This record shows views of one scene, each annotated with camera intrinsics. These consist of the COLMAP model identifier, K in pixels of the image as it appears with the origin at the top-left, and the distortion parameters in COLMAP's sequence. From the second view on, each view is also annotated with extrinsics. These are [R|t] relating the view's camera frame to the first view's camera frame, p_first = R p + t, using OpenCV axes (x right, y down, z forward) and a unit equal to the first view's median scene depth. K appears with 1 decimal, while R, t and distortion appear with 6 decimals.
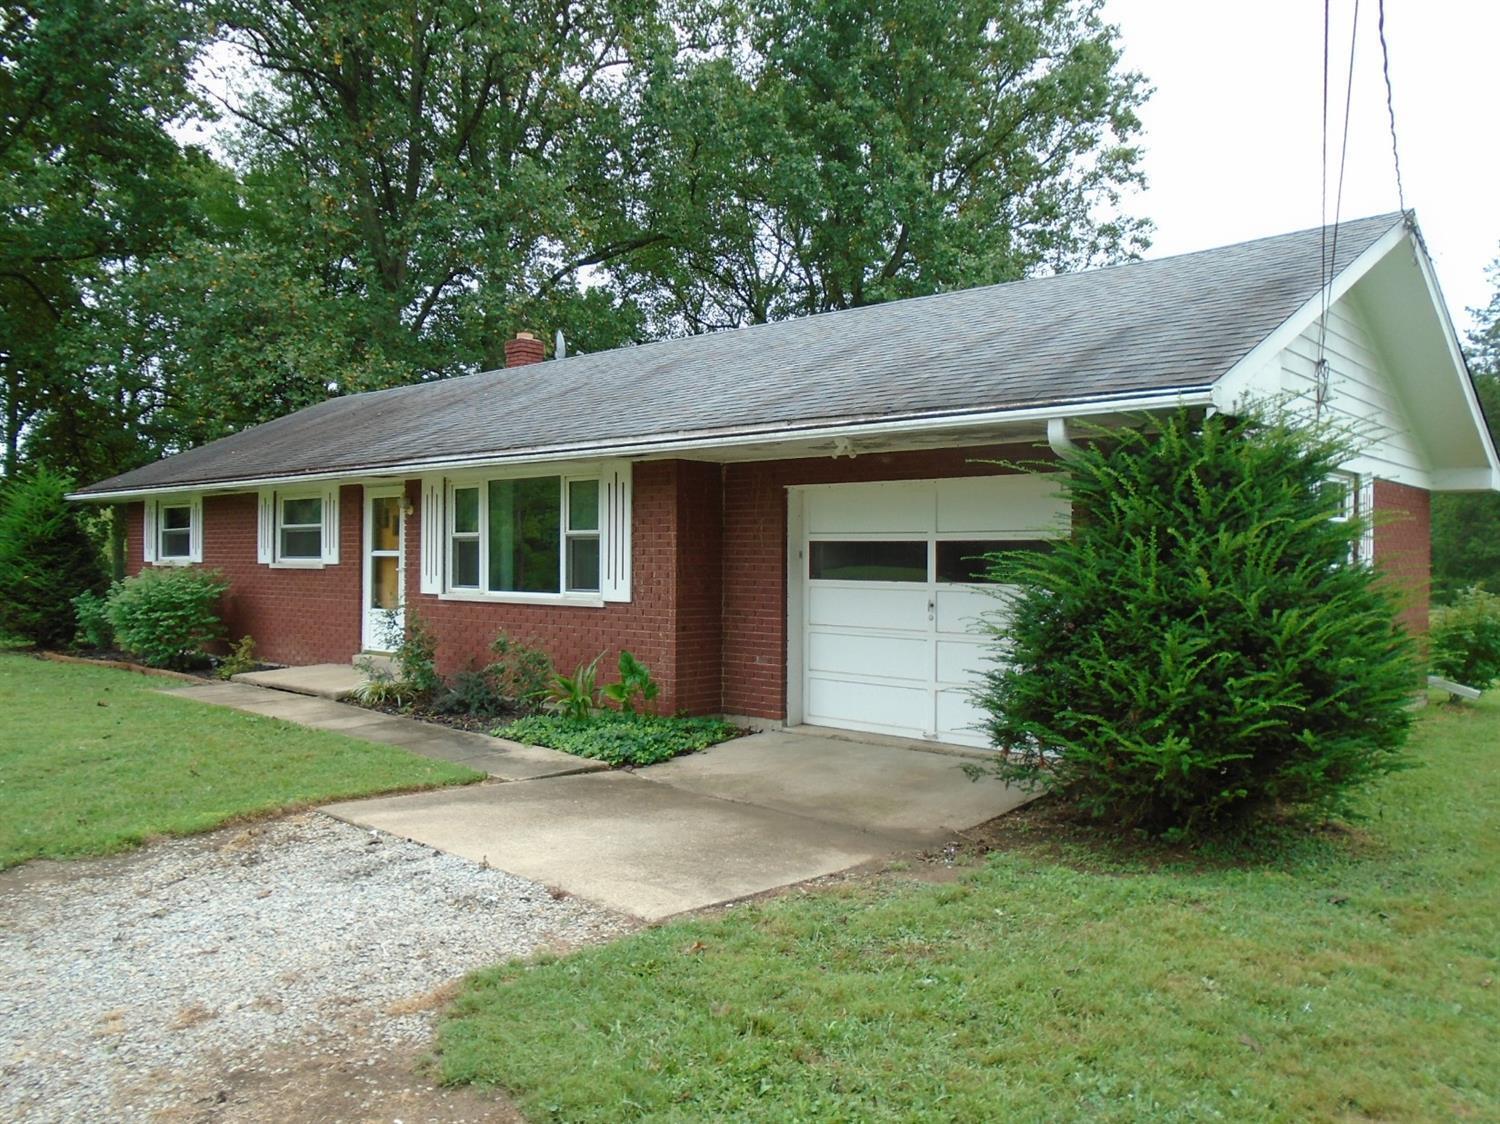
lens RADIAL K [[1153.6, 0, 750.0], [0, 1153.6, 562.0], [0, 0, 1]] dist [-0.007944, -0.003070]
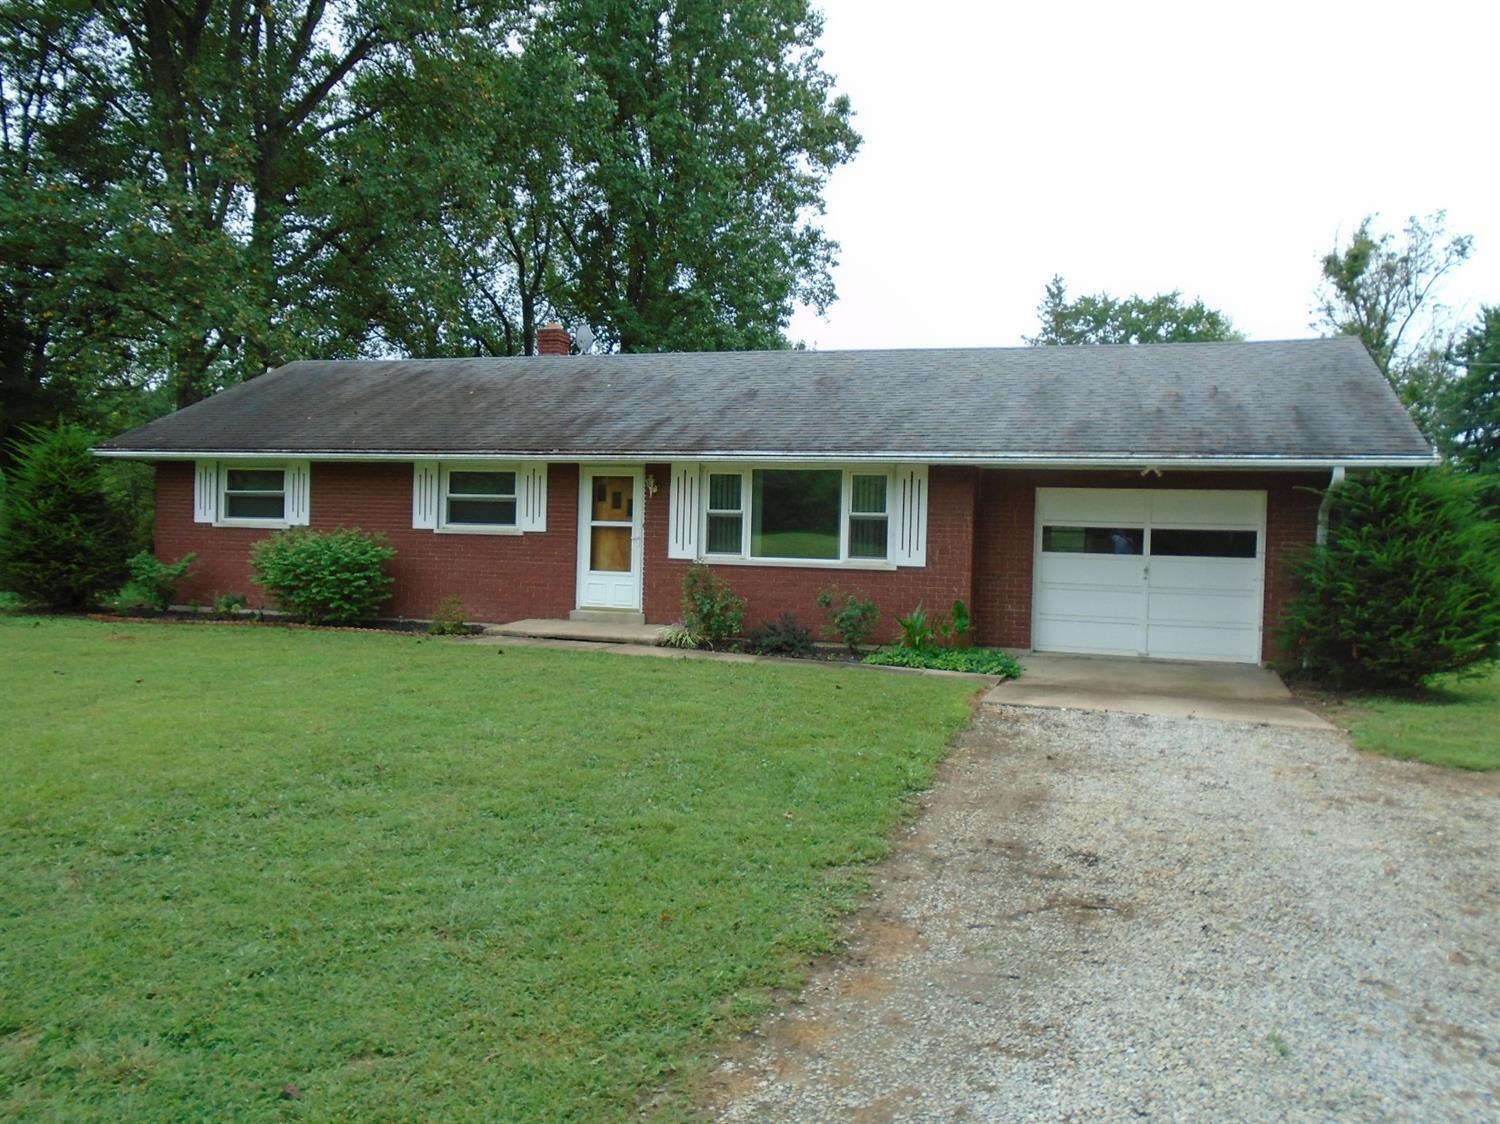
lens RADIAL K [[1153.6, 0, 750.0], [0, 1153.6, 562.0], [0, 0, 1]] dist [-0.007944, -0.003070]
pose [[0.908655, 0.008350, 0.417465, -0.750509], [-0.021138, 0.999438, 0.026018, -0.002001], [-0.417013, -0.032466, 0.908320, -0.142301]]
